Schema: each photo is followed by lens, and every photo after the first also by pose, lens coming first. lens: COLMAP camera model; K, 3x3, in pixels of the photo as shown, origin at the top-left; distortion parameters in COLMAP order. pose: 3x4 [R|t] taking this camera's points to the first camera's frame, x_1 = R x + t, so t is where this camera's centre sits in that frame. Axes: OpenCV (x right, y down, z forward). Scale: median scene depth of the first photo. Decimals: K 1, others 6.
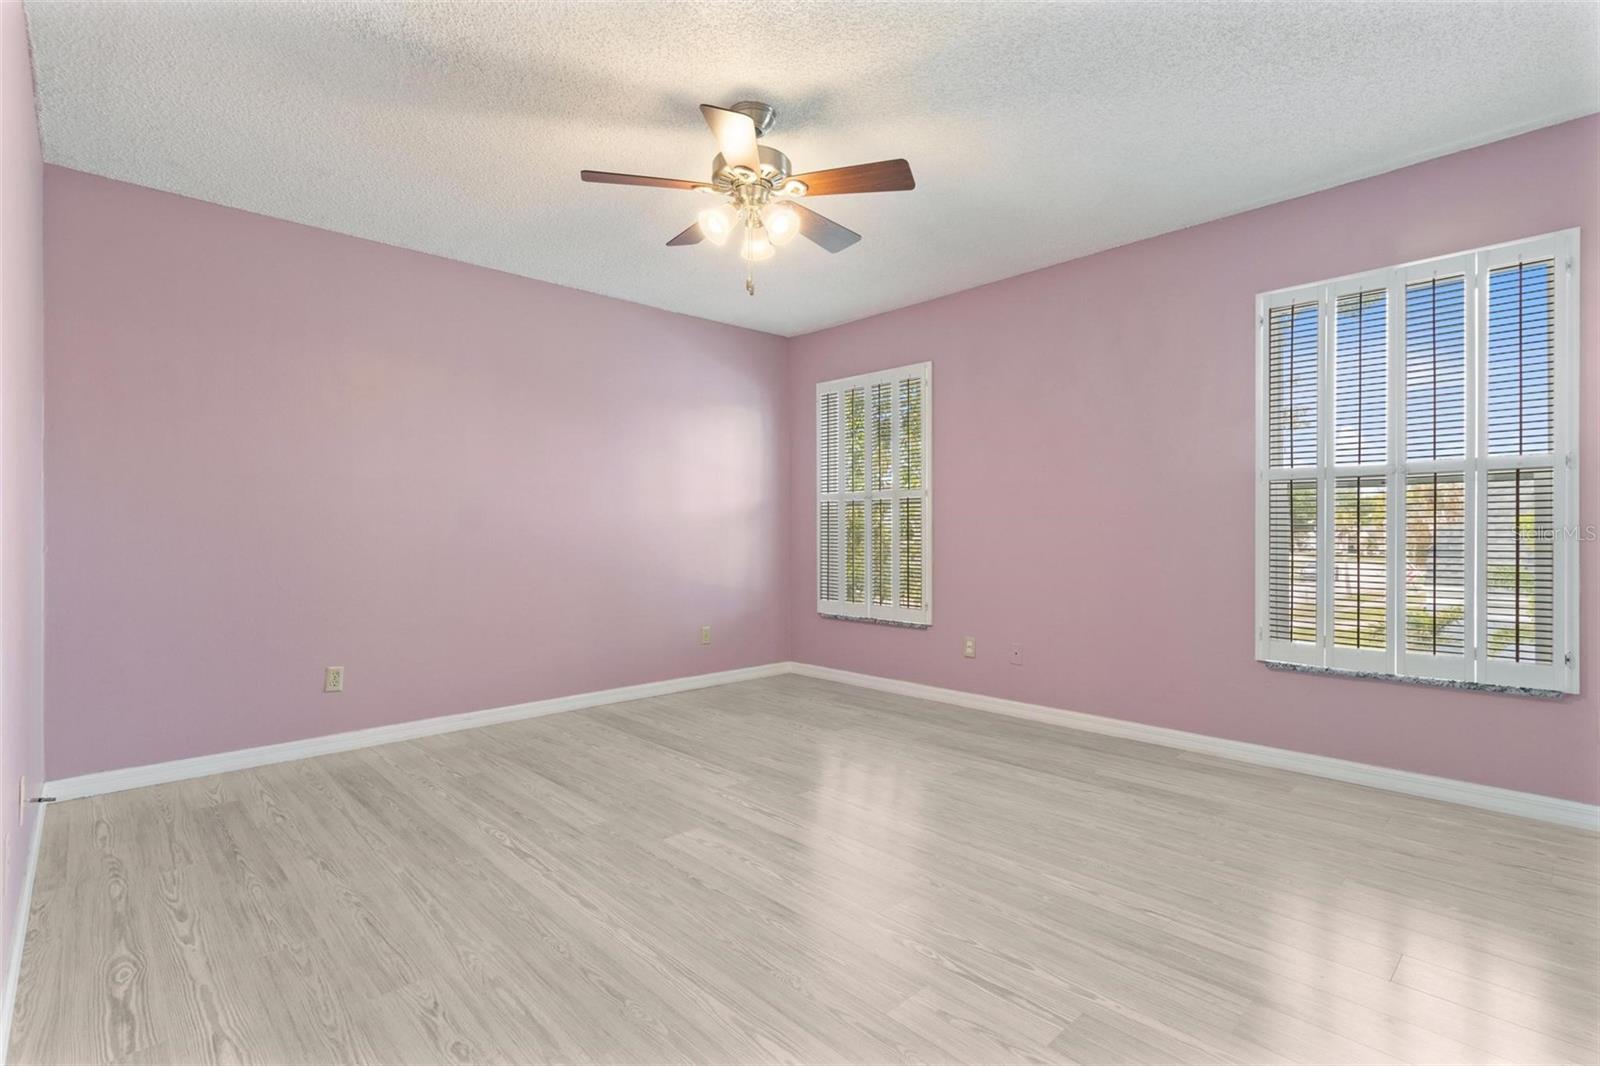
lens RADIAL K [[756.0, 0, 807.7], [0, 756.0, 532.6], [0, 0, 1]] dist [0.014878, 0.000167]
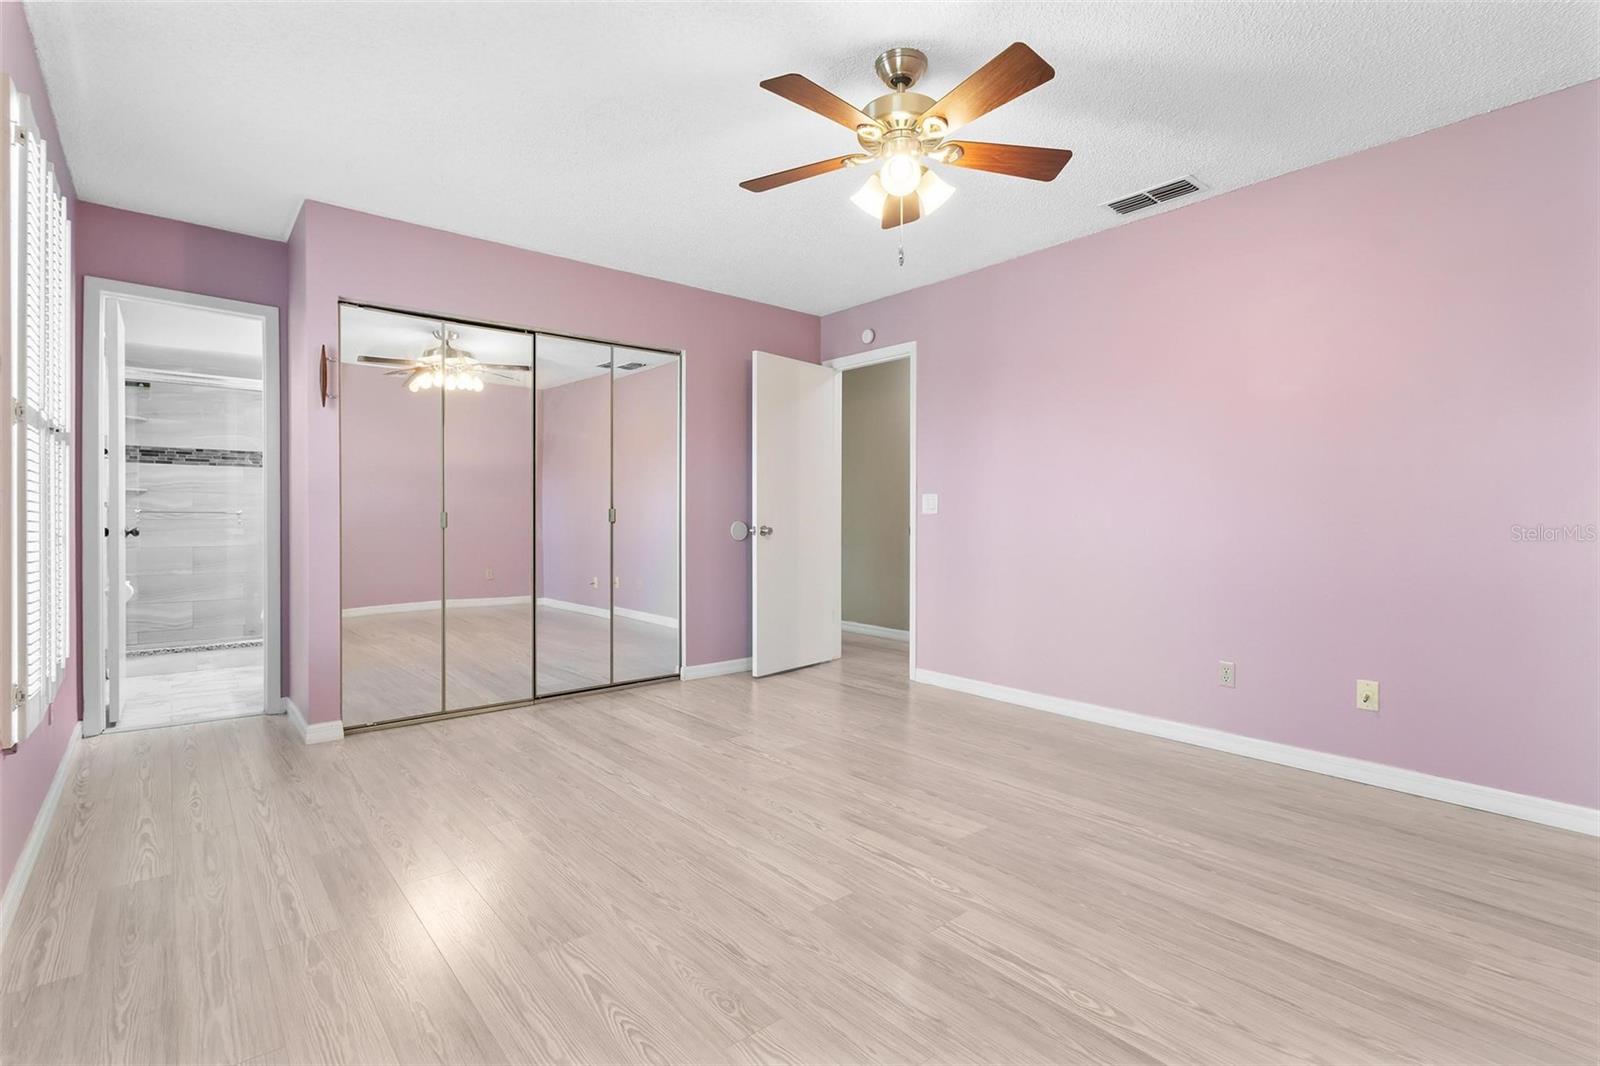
lens RADIAL K [[756.0, 0, 807.7], [0, 756.0, 532.6], [0, 0, 1]] dist [0.014878, 0.000167]
pose [[-0.998007, -0.002096, 0.063066, -0.017514], [-0.000800, 0.999788, 0.020577, 0.000785], [-0.063095, 0.020486, -0.997797, 1.893376]]
